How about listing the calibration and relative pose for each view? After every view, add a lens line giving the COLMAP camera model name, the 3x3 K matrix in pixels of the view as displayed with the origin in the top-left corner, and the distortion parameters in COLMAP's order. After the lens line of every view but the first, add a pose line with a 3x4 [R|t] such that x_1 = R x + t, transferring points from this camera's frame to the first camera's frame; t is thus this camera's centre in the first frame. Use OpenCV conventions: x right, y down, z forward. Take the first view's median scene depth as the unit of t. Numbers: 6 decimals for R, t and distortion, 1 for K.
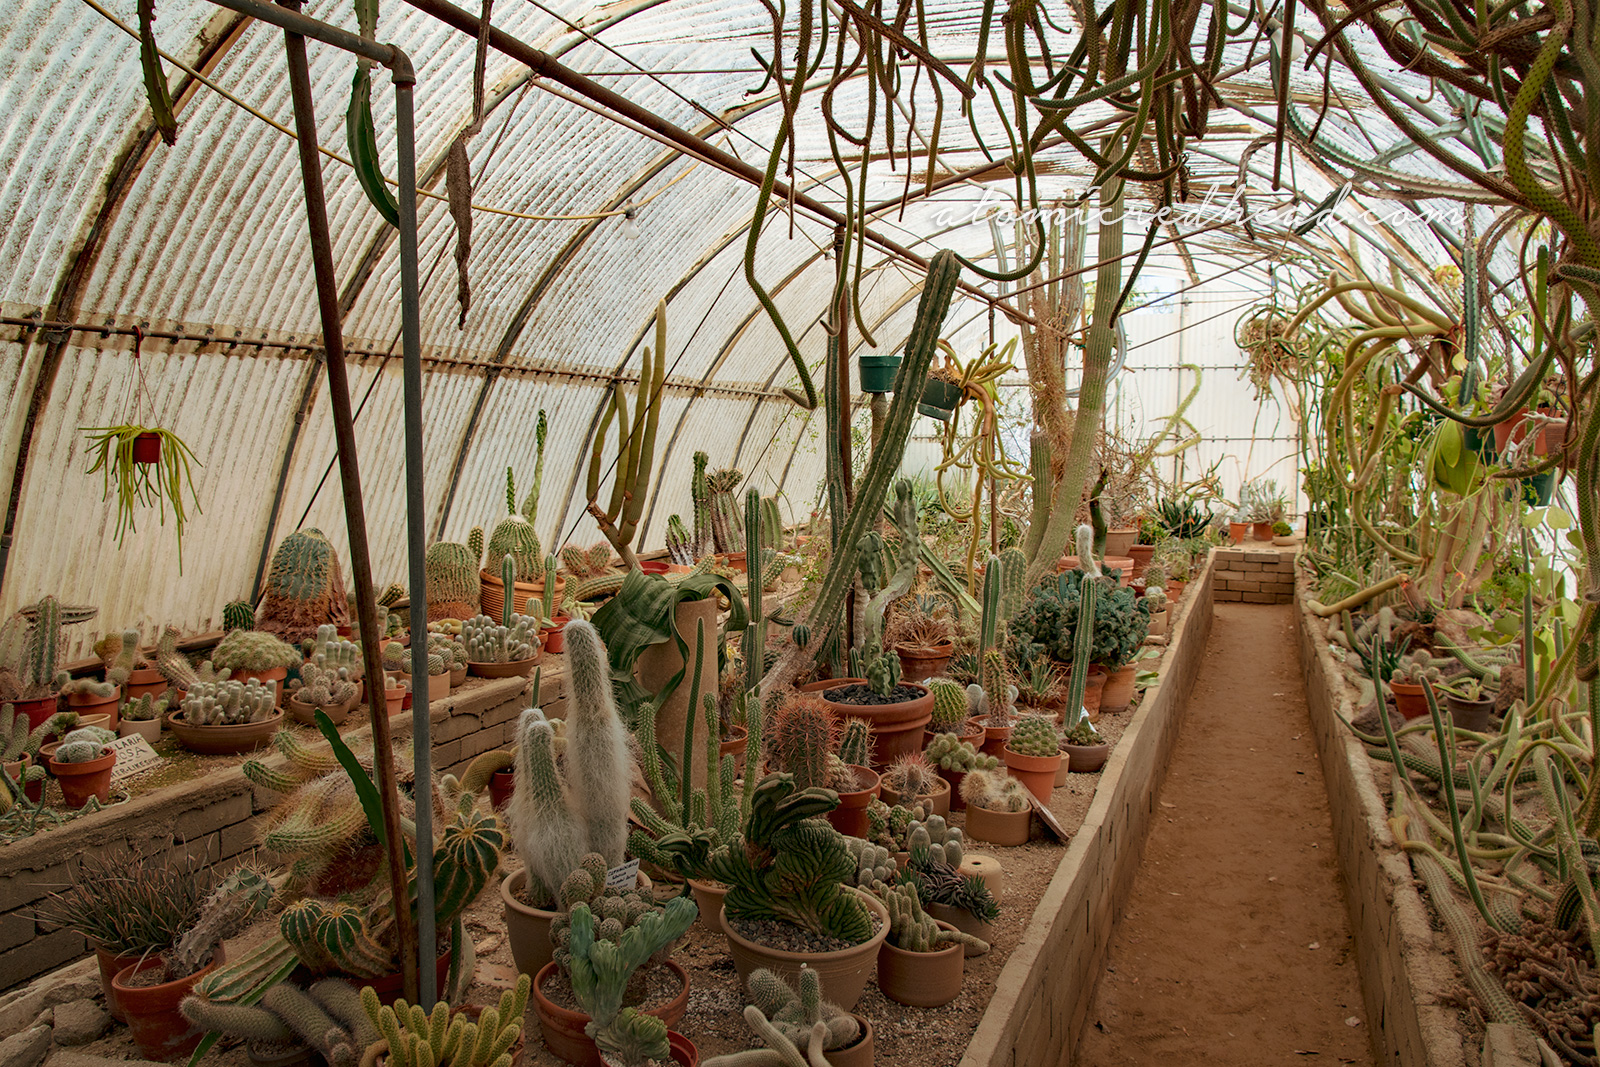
lens RADIAL K [[1235.7, 0, 800.0], [0, 1235.7, 533.5], [0, 0, 1]] dist [-0.001221, 0.002188]
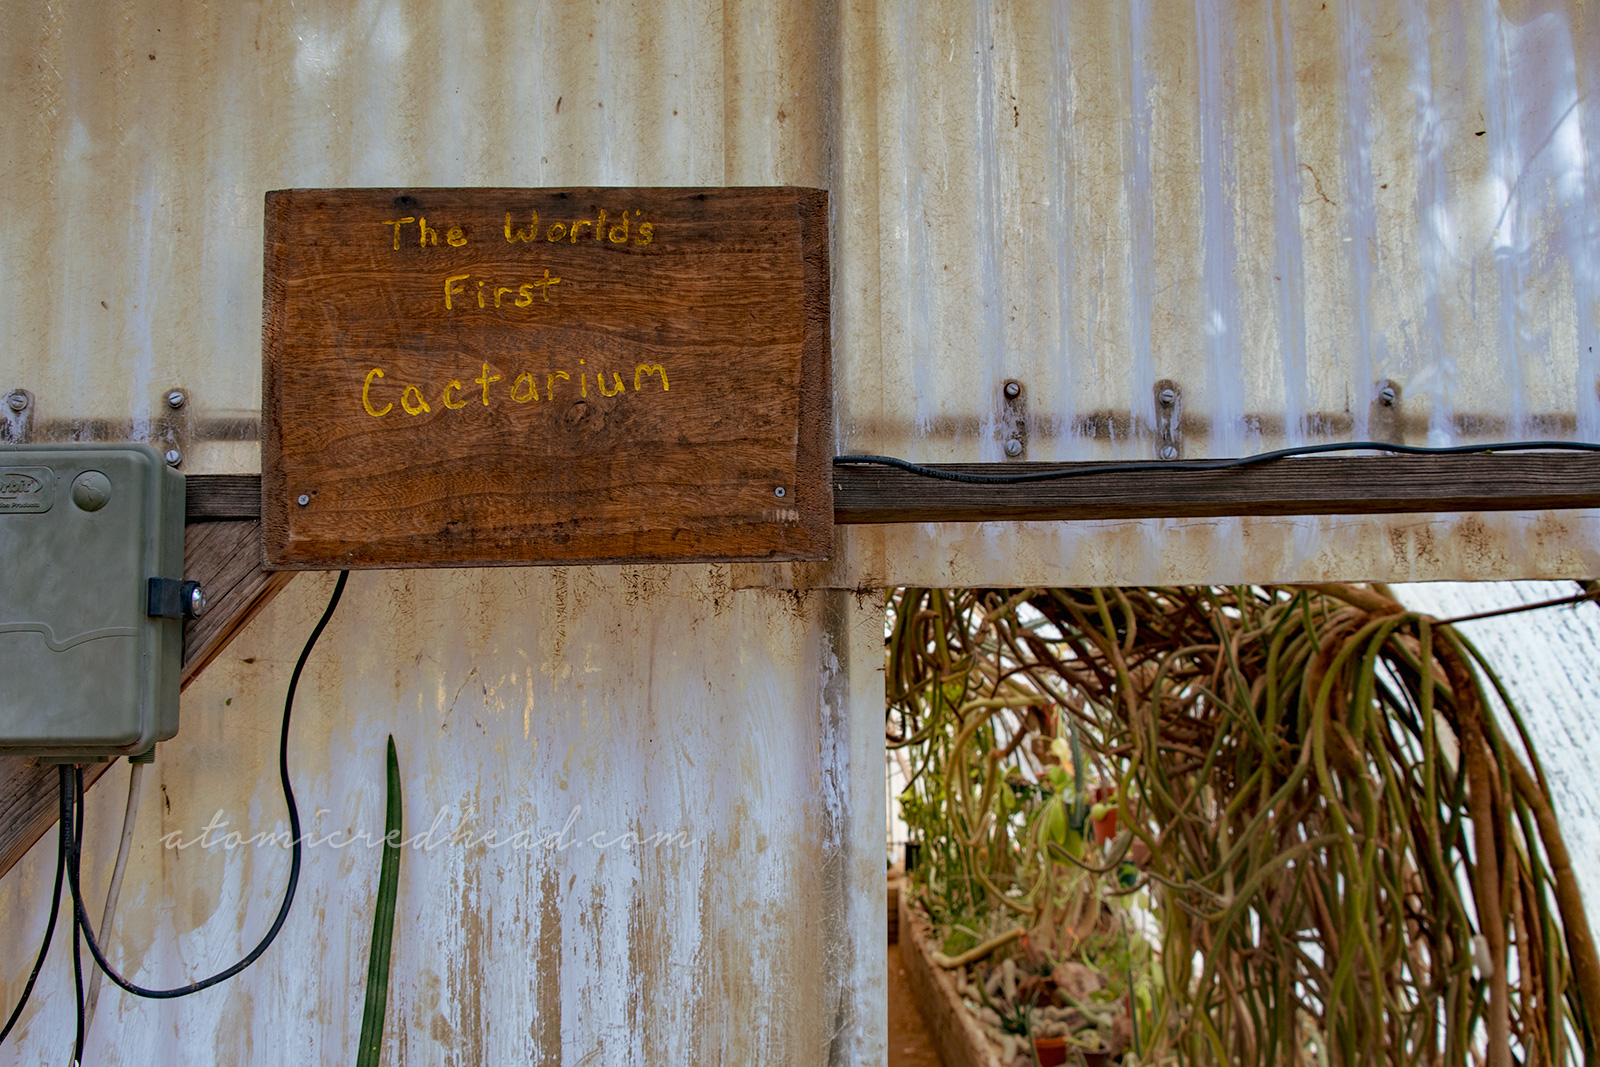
lens RADIAL K [[1605.6, 0, 800.0], [0, 1605.6, 533.5], [0, 0, 1]] dist [0.015345, -0.002122]
pose [[0.937940, 0.020123, 0.346214, -0.185901], [0.045484, 0.982554, -0.180331, -0.060212], [-0.343803, 0.184887, 0.920661, -0.293394]]
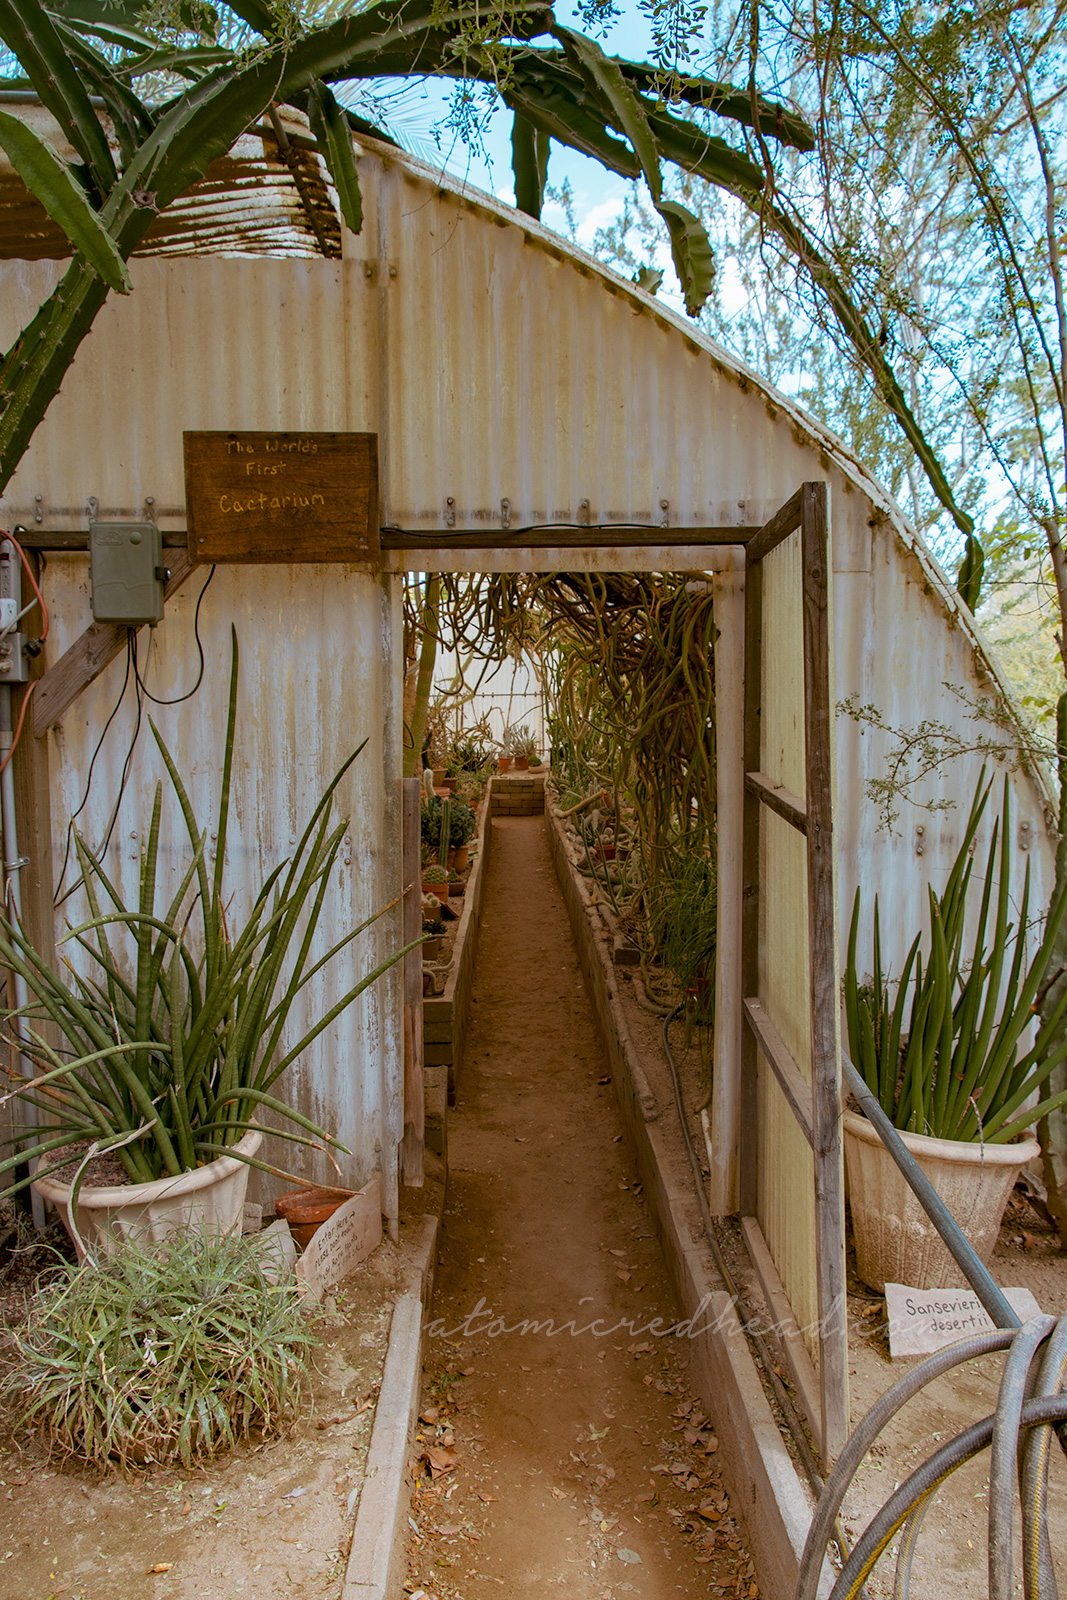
lens RADIAL K [[1235.7, 0, 533.5], [0, 1235.7, 800.0], [0, 0, 1]] dist [-0.001221, 0.002188]
pose [[0.929325, -0.049613, 0.365916, -0.232938], [0.039191, 0.998588, 0.035859, -0.018581], [-0.367178, -0.018984, 0.929957, -0.562379]]
